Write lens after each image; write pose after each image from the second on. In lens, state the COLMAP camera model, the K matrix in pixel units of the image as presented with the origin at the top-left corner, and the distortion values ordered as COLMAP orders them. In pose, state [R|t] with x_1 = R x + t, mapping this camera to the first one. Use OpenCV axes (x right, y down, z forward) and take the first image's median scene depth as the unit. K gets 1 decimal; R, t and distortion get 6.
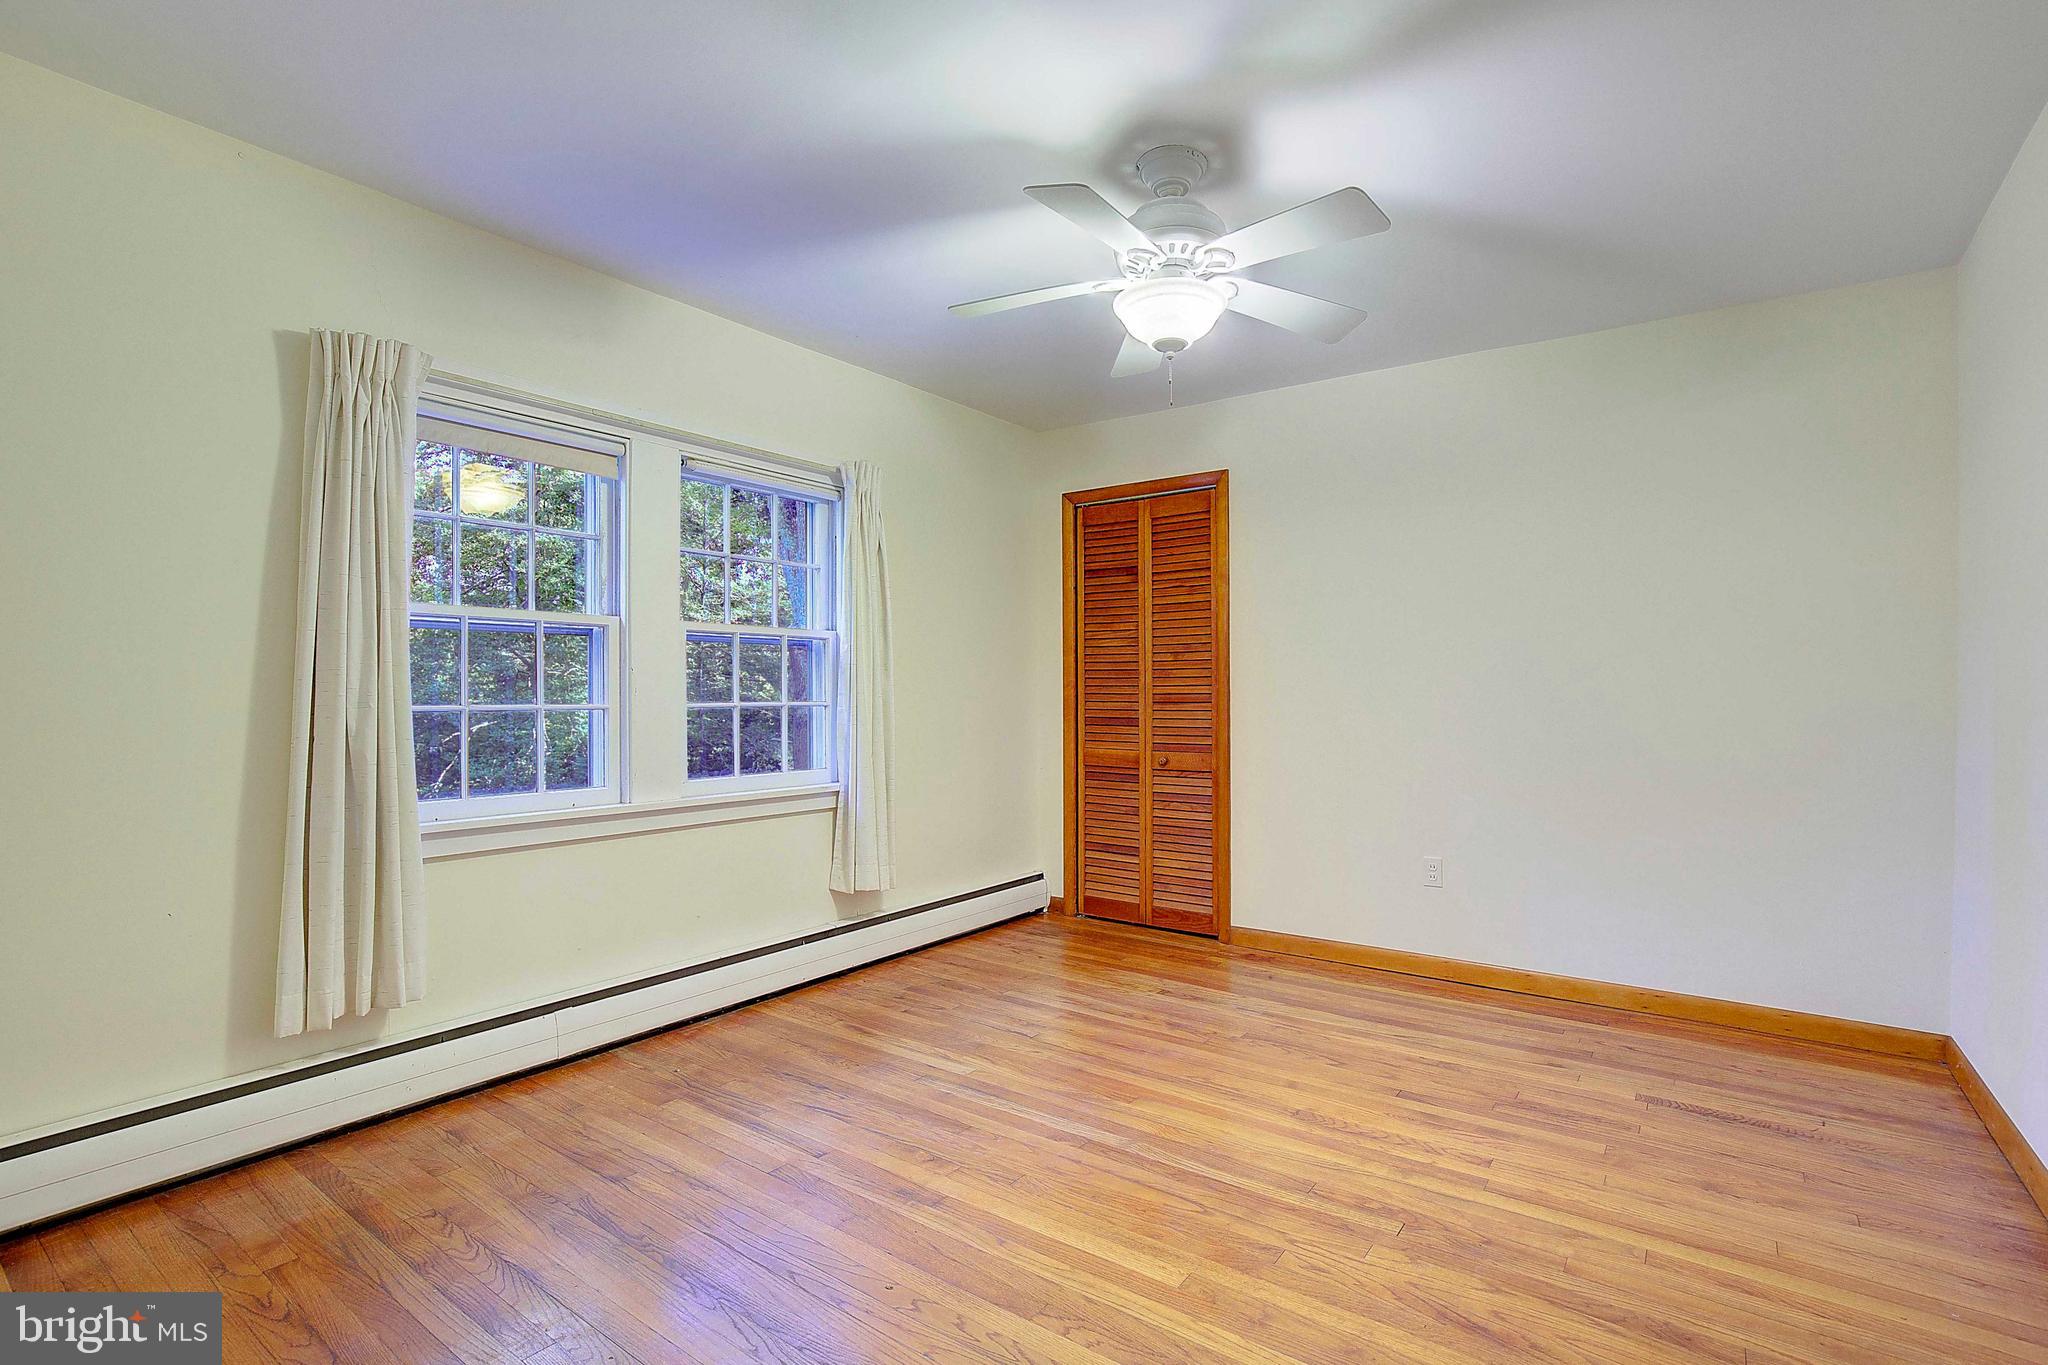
lens RADIAL K [[947.5, 0, 1020.6], [0, 947.5, 688.9], [0, 0, 1]] dist [-0.033232, 0.001579]
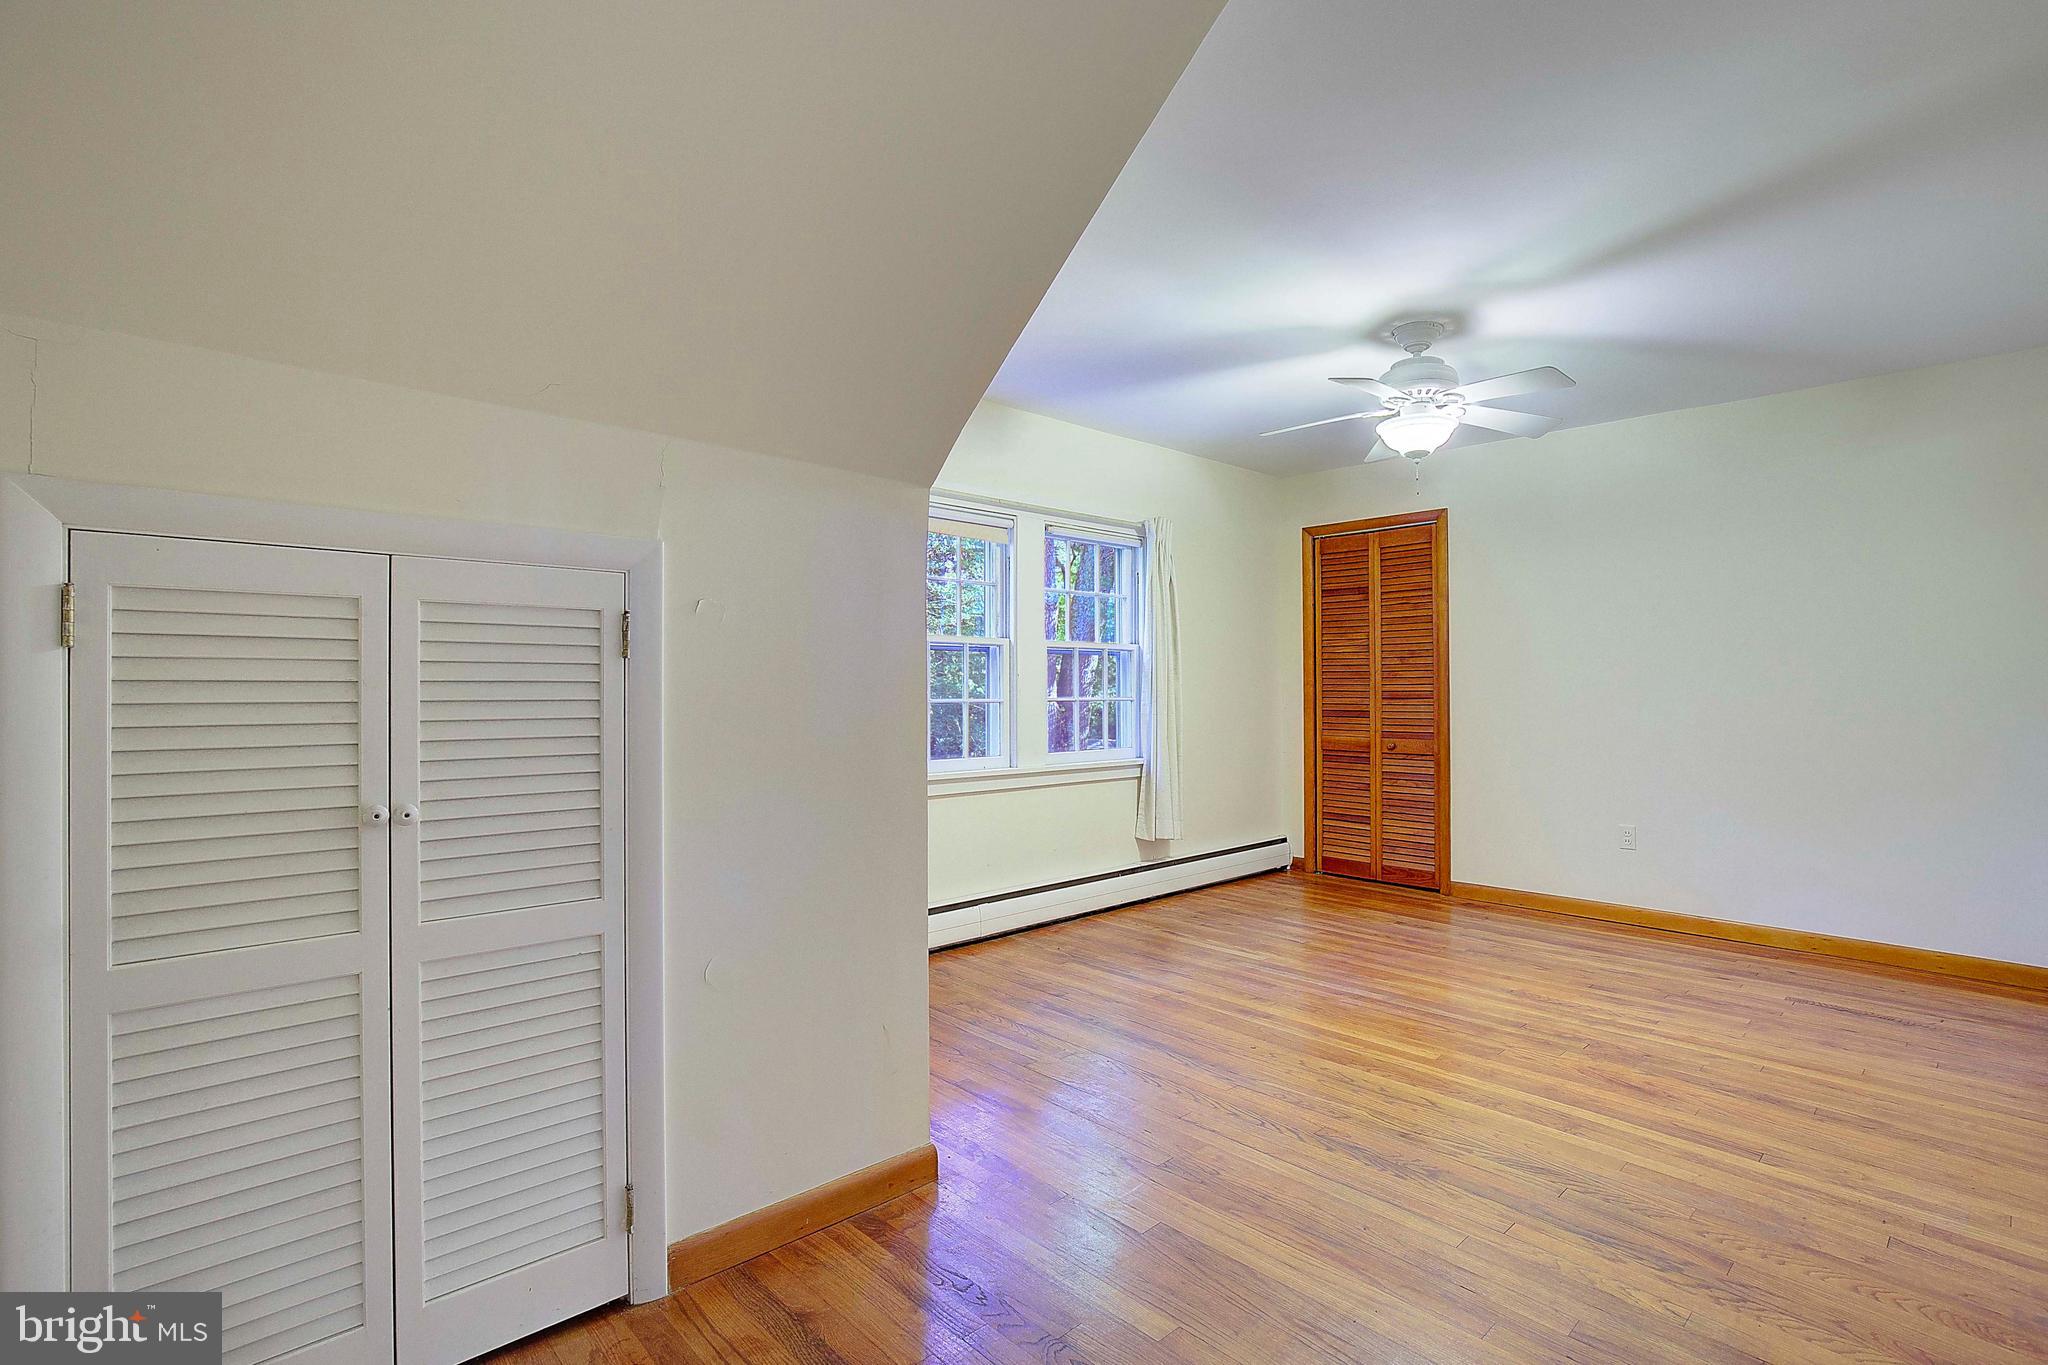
lens RADIAL K [[947.5, 0, 1021.2], [0, 947.5, 679.7], [0, 0, 1]] dist [-0.033232, 0.001579]
pose [[0.982138, -0.003037, -0.188135, -0.123256], [0.001957, 0.999981, -0.005928, -0.004427], [0.188149, 0.005454, 0.982125, -0.393888]]
